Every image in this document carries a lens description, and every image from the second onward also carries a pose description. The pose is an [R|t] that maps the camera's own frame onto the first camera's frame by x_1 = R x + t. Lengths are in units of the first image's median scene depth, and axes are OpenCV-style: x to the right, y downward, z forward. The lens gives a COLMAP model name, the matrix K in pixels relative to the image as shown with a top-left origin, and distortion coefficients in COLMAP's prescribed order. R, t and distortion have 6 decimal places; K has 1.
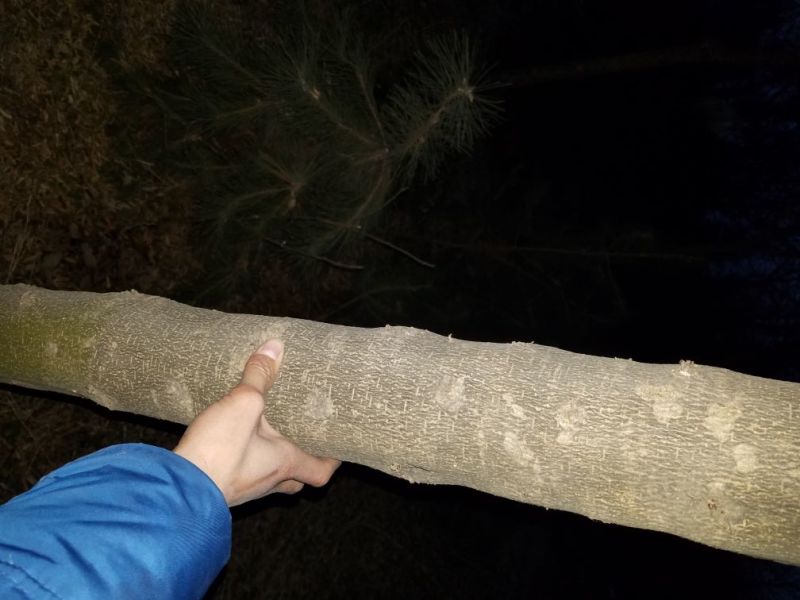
lens RADIAL K [[678.4, 0, 400.3], [0, 678.4, 285.7], [0, 0, 1]] dist [-0.040602, 0.090139]
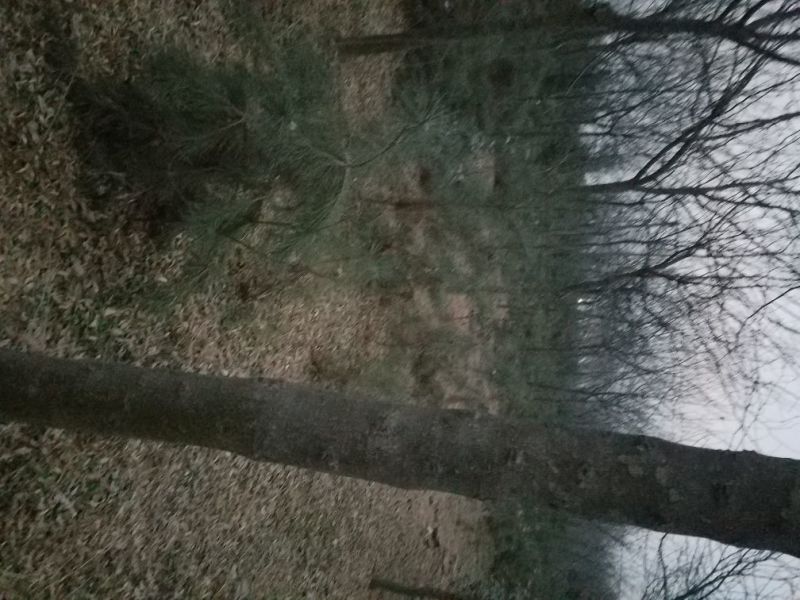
lens RADIAL K [[678.2, 0, 400.0], [0, 678.2, 300.0], [0, 0, 1]] dist [-0.038542, 0.076991]
pose [[0.984071, -0.063540, 0.166032, -0.130394], [0.036074, 0.985886, 0.163485, -0.147832], [-0.174077, -0.154892, 0.972474, -0.158879]]
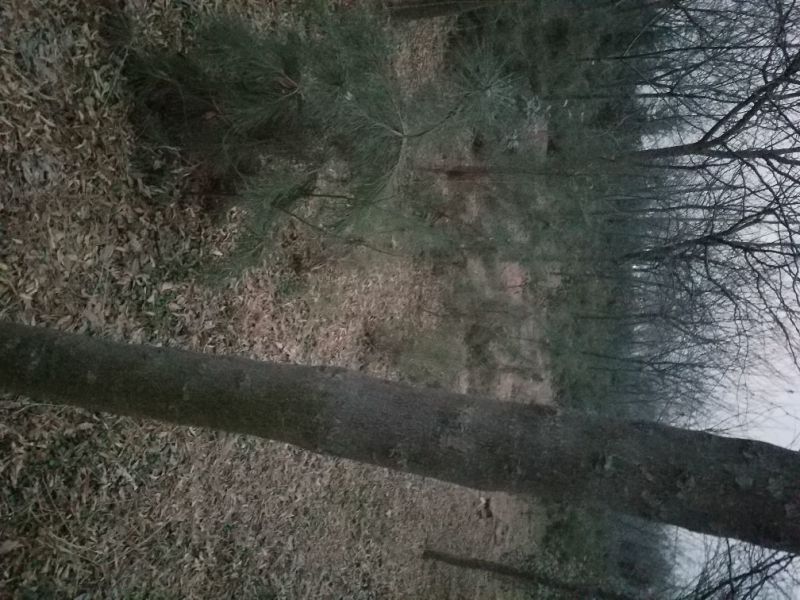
lens RADIAL K [[678.4, 0, 400.3], [0, 678.4, 285.7], [0, 0, 1]] dist [-0.040602, 0.090139]
pose [[0.993176, -0.070050, 0.093241, -0.139409], [0.051482, 0.980735, 0.188439, -0.155842], [-0.104645, -0.182353, 0.977649, -0.122283]]
